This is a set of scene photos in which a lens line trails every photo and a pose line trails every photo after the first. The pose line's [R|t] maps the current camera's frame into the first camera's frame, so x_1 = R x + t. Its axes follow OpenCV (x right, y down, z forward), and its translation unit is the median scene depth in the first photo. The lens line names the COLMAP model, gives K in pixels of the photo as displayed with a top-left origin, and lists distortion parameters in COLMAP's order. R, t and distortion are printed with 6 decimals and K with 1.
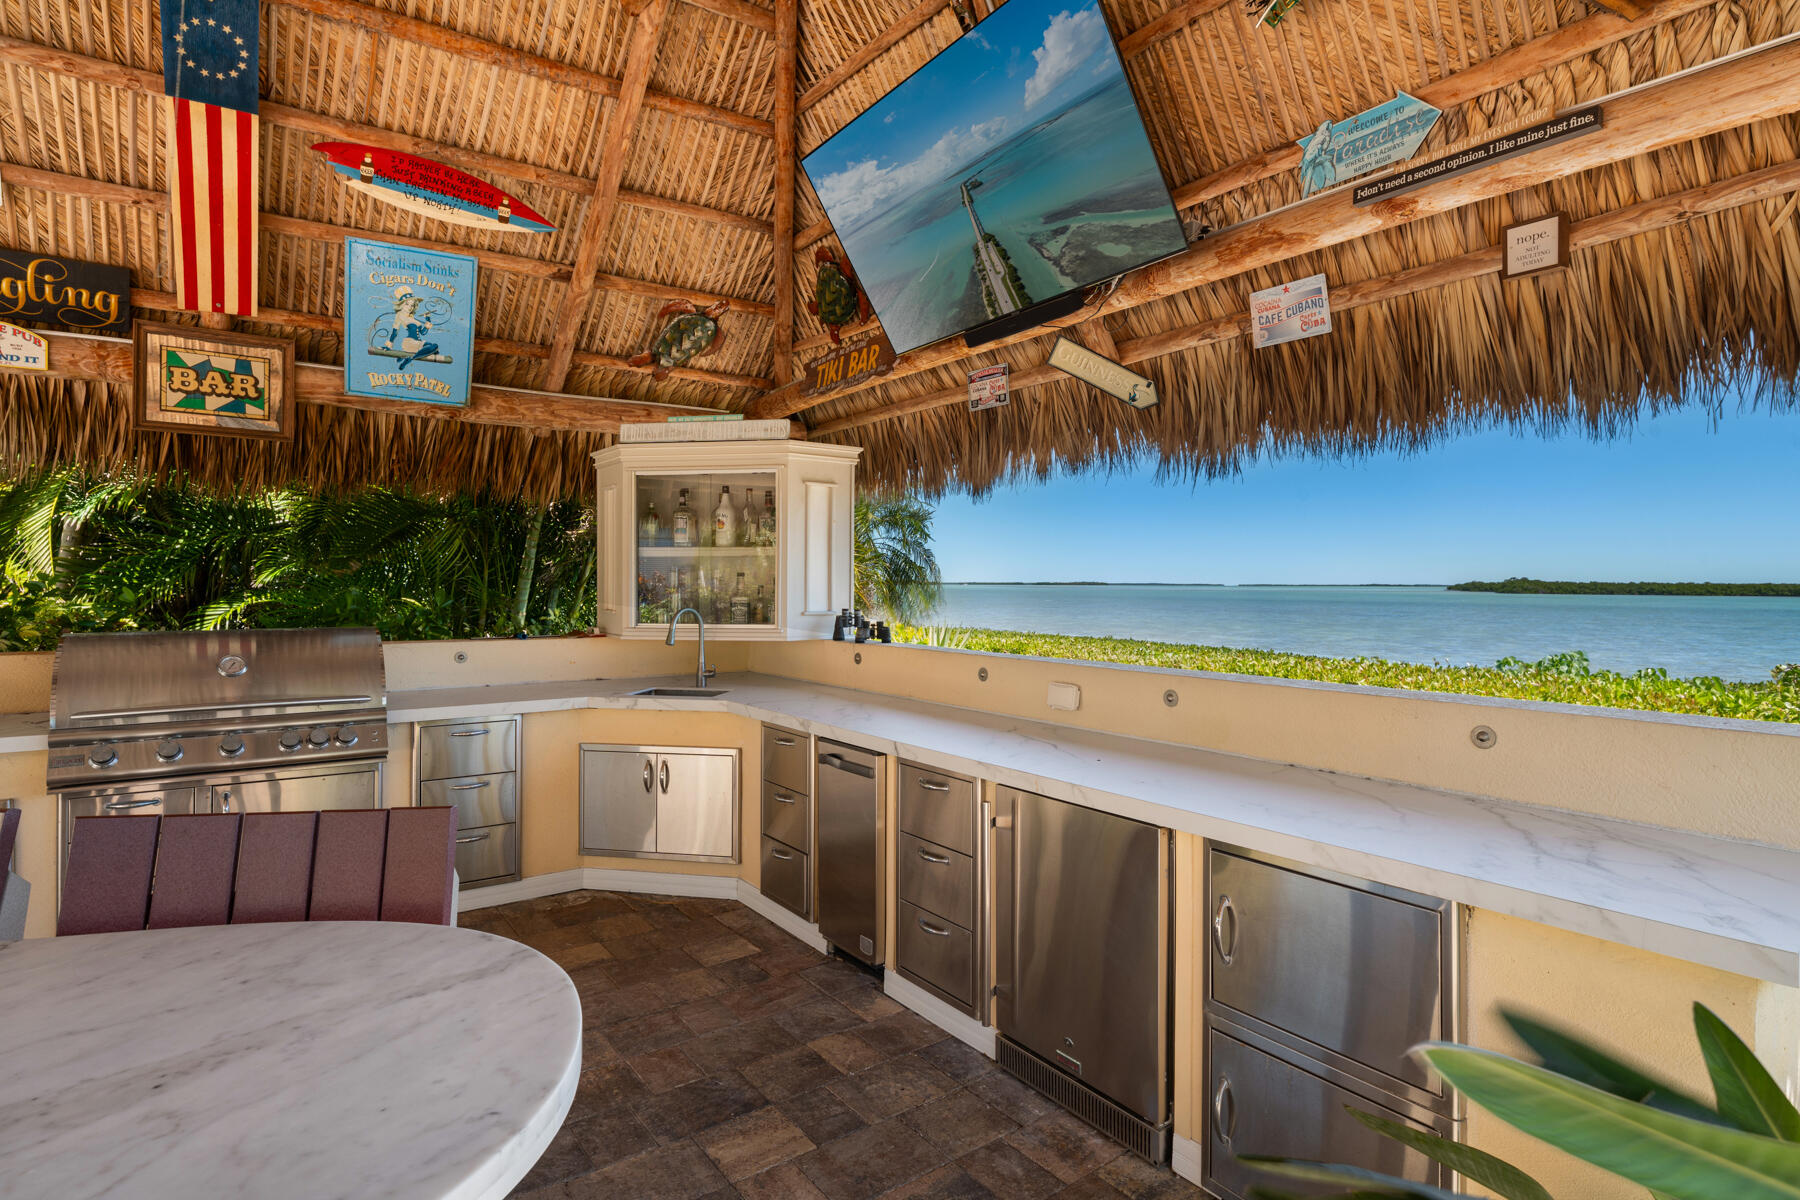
lens RADIAL K [[932.1, 0, 901.7], [0, 932.1, 590.5], [0, 0, 1]] dist [-0.007693, 0.000469]
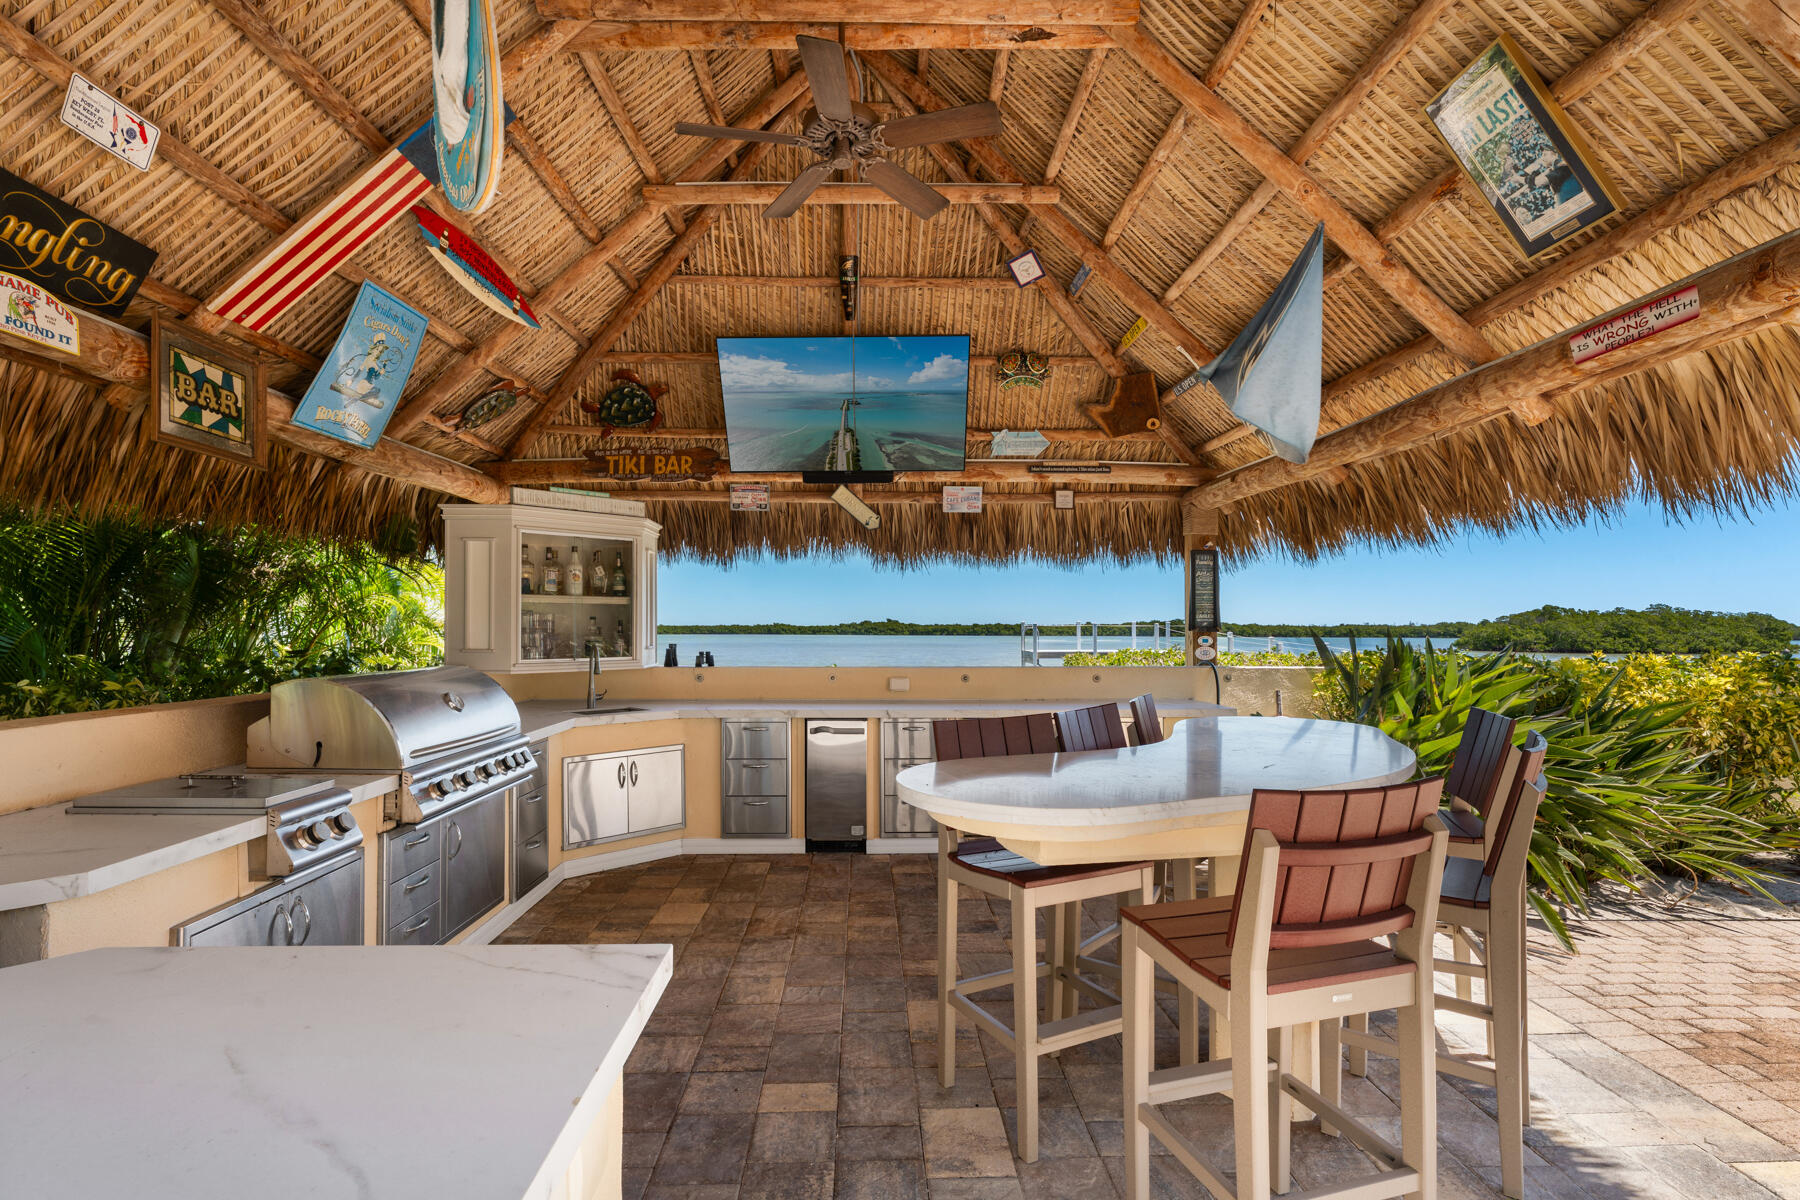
lens RADIAL K [[862.7, 0, 900.0], [0, 862.7, 600.0], [0, 0, 1]] dist [-0.000032, -0.000413]
pose [[0.555617, 0.024070, 0.831090, -1.121764], [0.006335, 0.999429, -0.033181, -0.000421], [-0.831414, 0.023701, 0.555147, 0.012434]]
